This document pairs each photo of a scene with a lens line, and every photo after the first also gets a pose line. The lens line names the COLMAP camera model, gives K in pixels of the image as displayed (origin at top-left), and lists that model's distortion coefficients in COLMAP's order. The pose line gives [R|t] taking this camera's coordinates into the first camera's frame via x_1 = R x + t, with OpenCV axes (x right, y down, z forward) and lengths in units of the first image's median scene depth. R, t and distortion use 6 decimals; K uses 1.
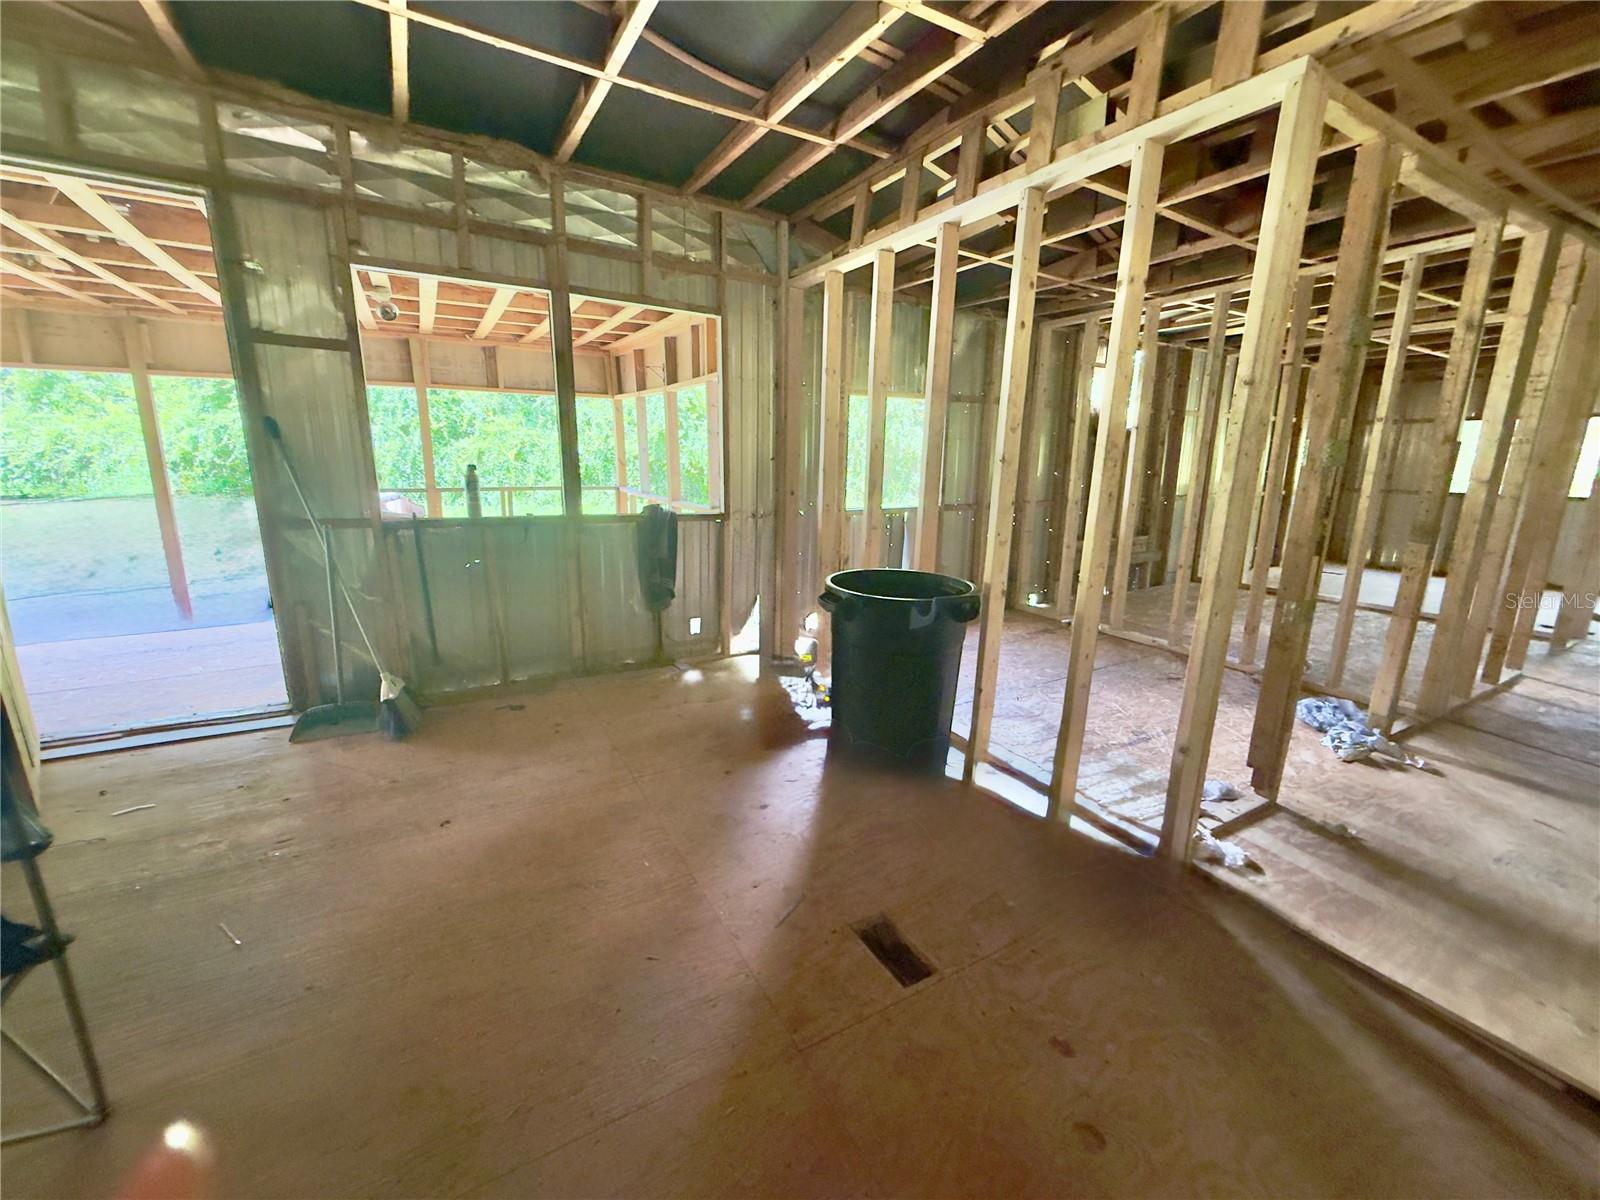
lens RADIAL K [[640.3, 0, 795.6], [0, 640.3, 601.1], [0, 0, 1]] dist [-0.000670, -0.000176]
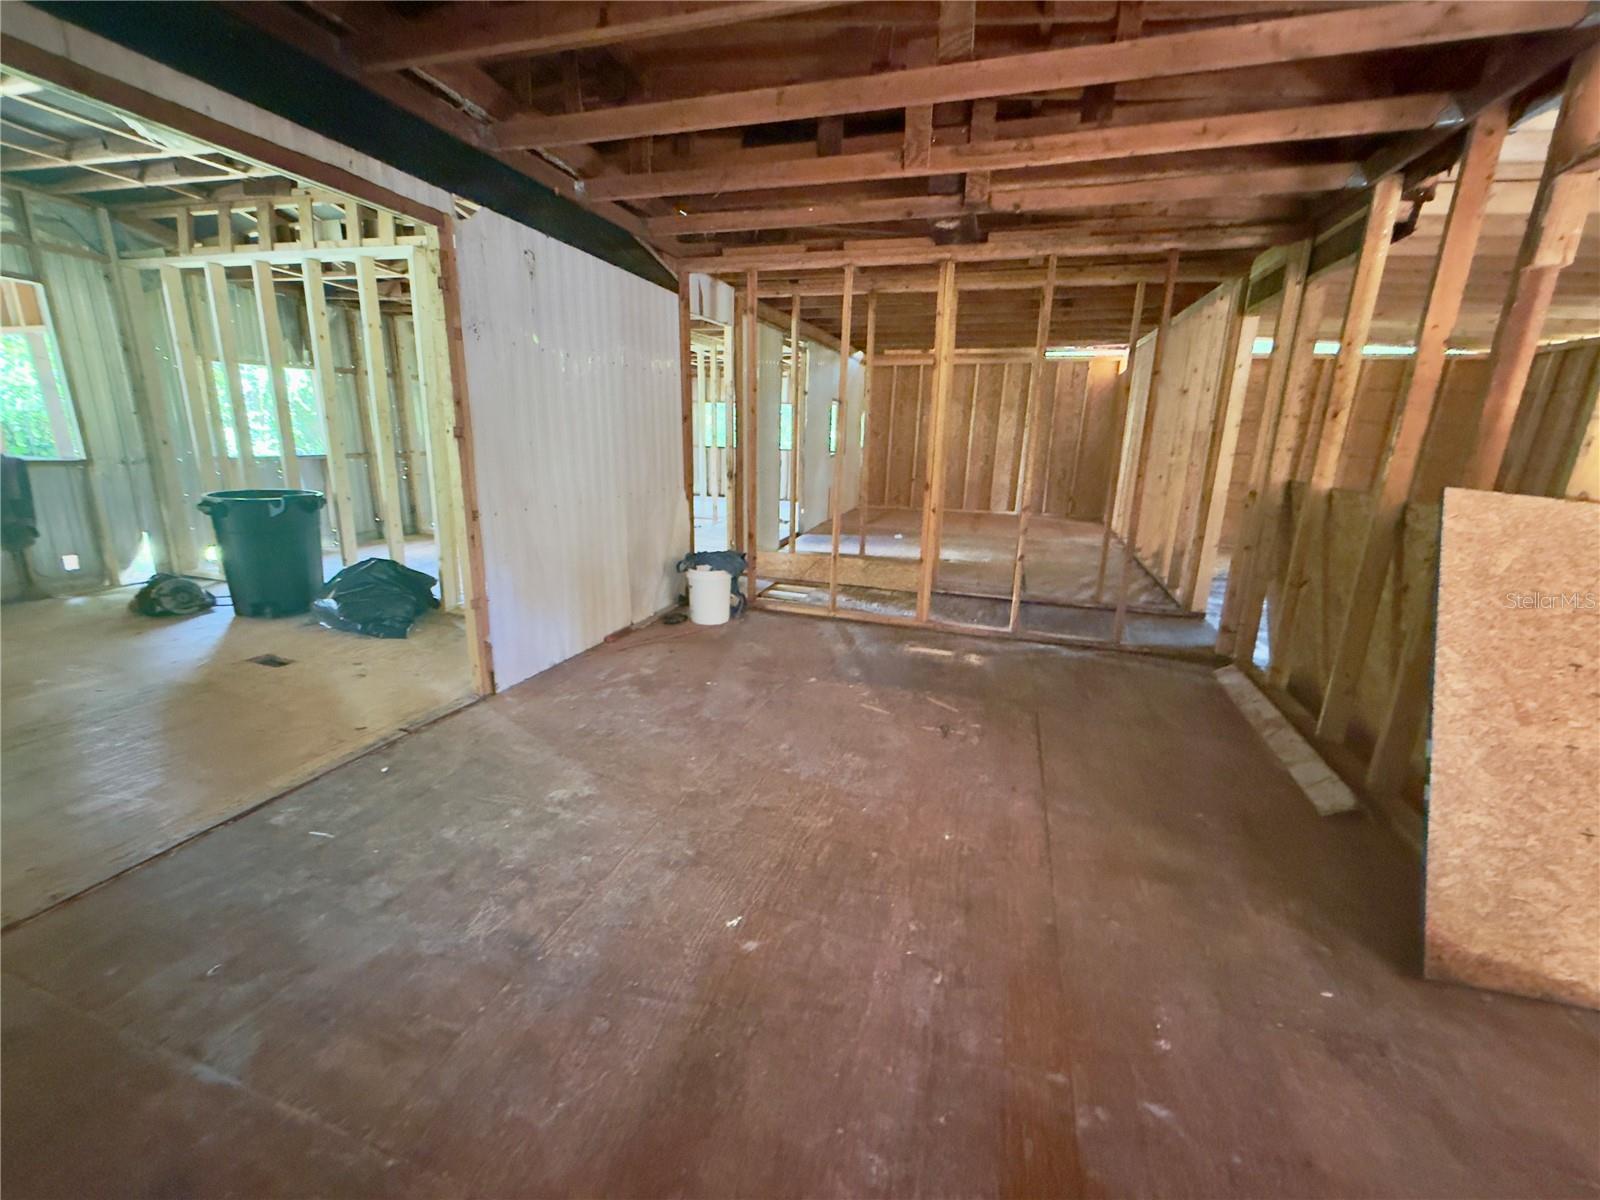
lens RADIAL K [[648.7, 0, 800.0], [0, 648.7, 600.0], [0, 0, 1]] dist [0.005212, -0.000081]
pose [[0.742140, -0.158137, 0.651323, 0.039912], [0.128456, 0.987312, 0.093346, 0.181753], [-0.657821, 0.014390, 0.753037, -0.787025]]
